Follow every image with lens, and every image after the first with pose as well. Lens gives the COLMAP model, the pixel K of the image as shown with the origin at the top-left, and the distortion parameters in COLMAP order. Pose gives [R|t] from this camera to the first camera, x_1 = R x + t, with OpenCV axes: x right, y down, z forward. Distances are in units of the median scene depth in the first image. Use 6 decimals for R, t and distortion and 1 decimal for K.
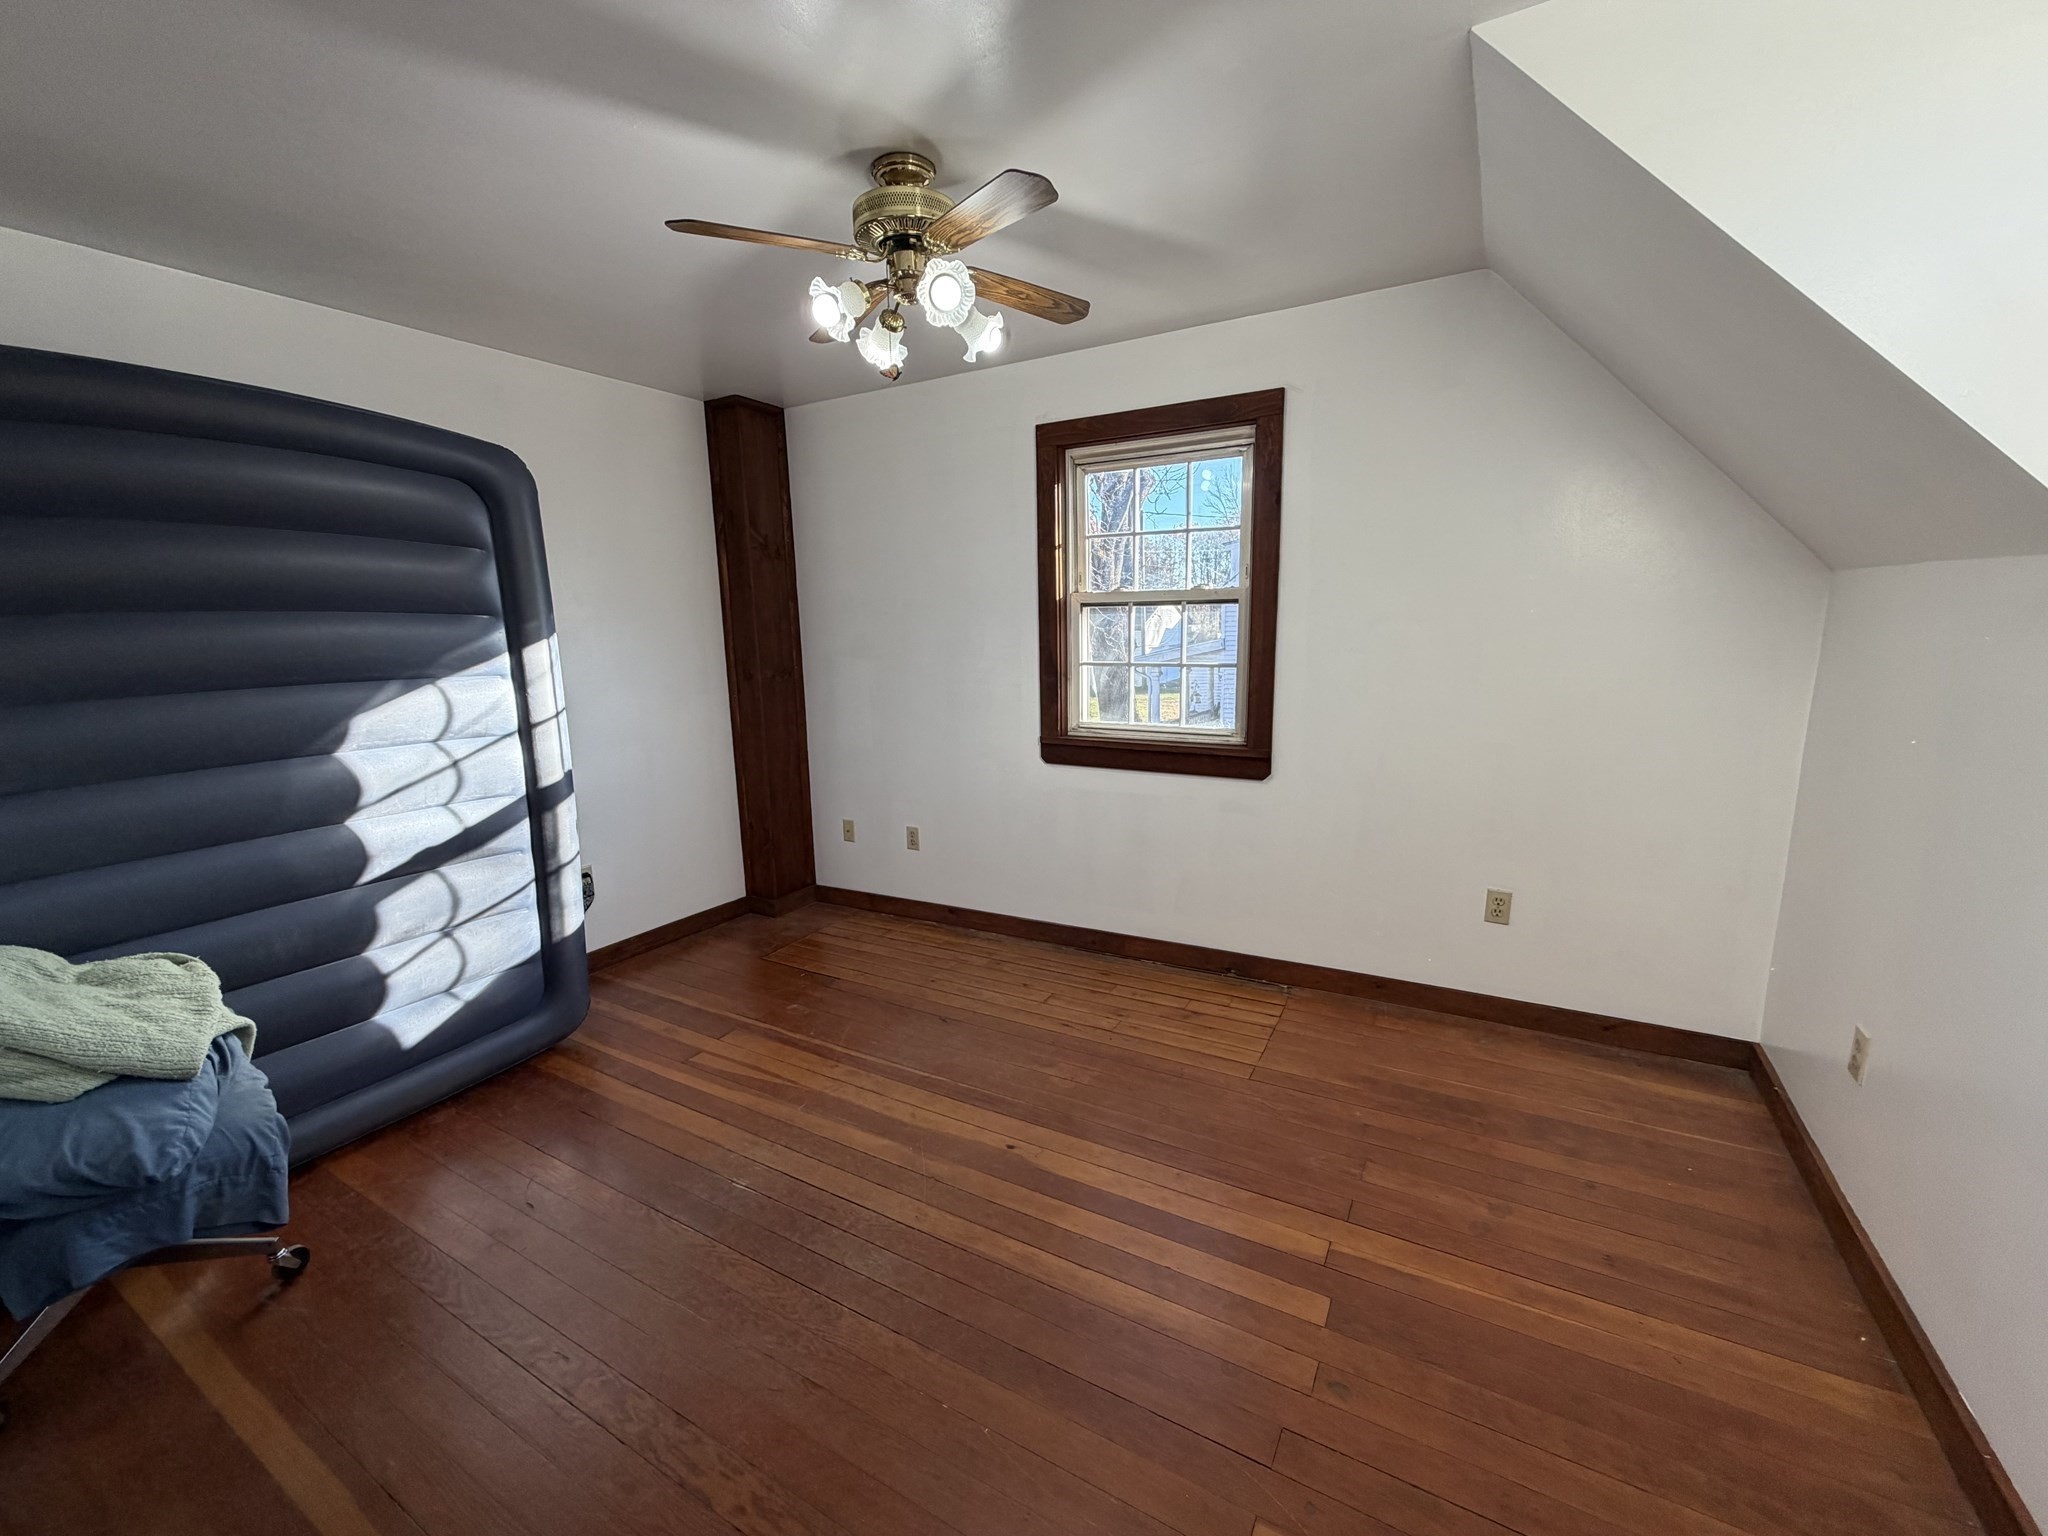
lens RADIAL K [[818.7, 0, 1023.4], [0, 818.7, 768.3], [0, 0, 1]] dist [-0.001371, -0.000221]
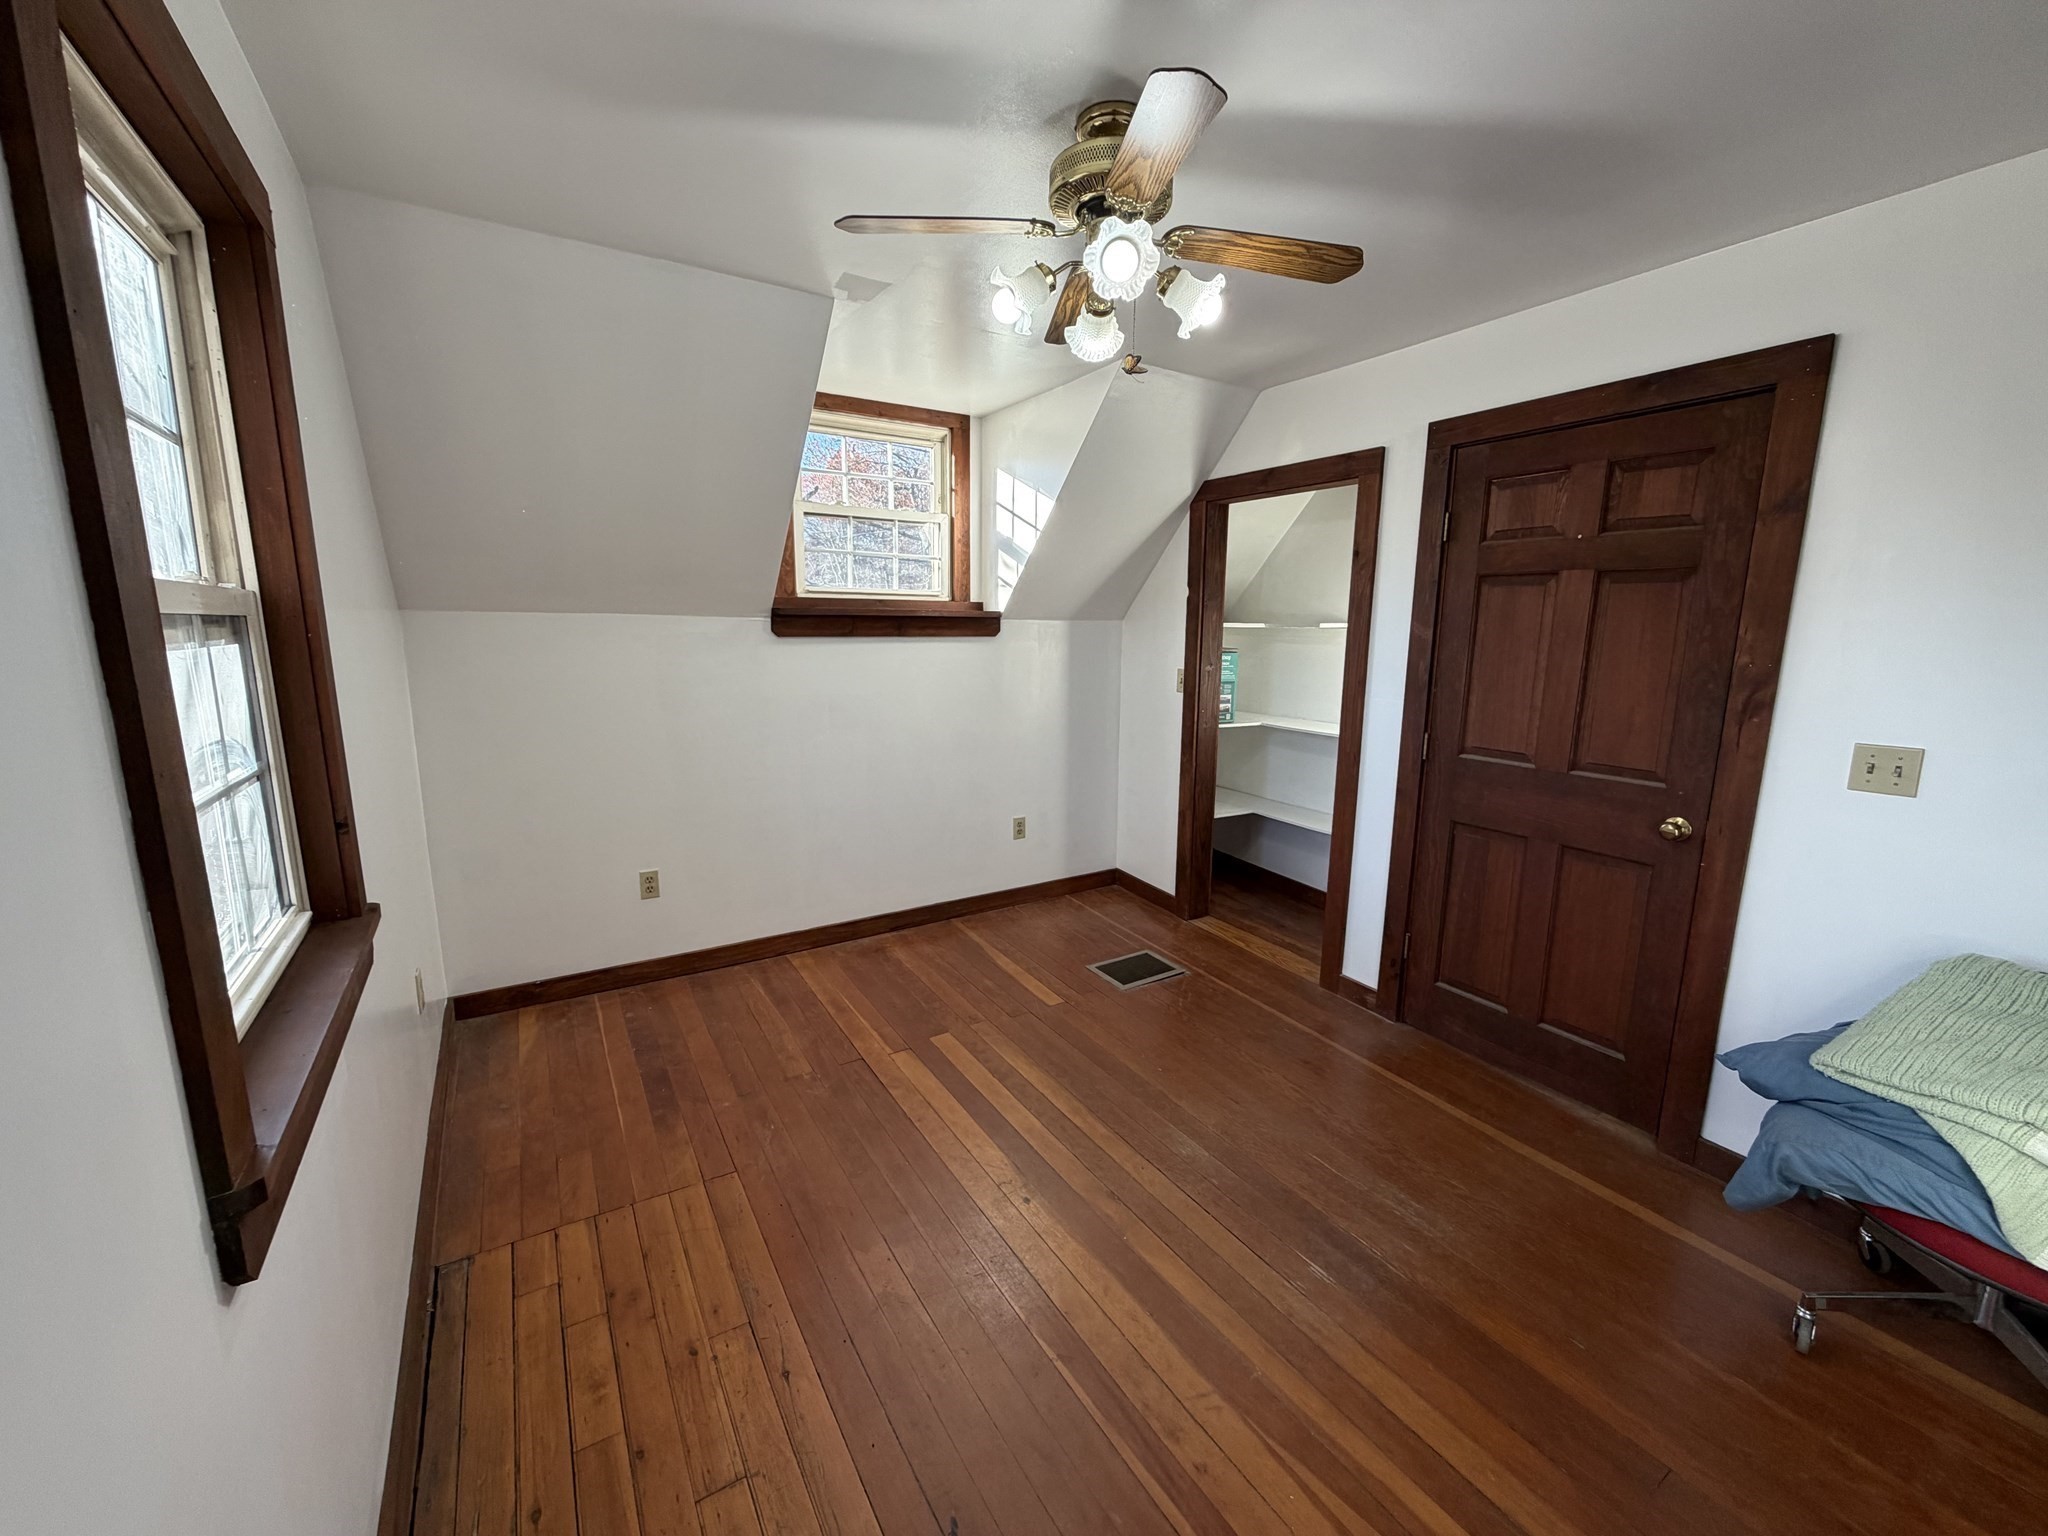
lens RADIAL K [[818.7, 0, 1022.6], [0, 818.7, 759.2], [0, 0, 1]] dist [-0.001371, -0.000221]
pose [[-0.881555, -0.057691, 0.468544, -0.467190], [0.107945, 0.941577, 0.319030, -0.347680], [-0.459575, 0.331819, -0.823824, 1.775384]]
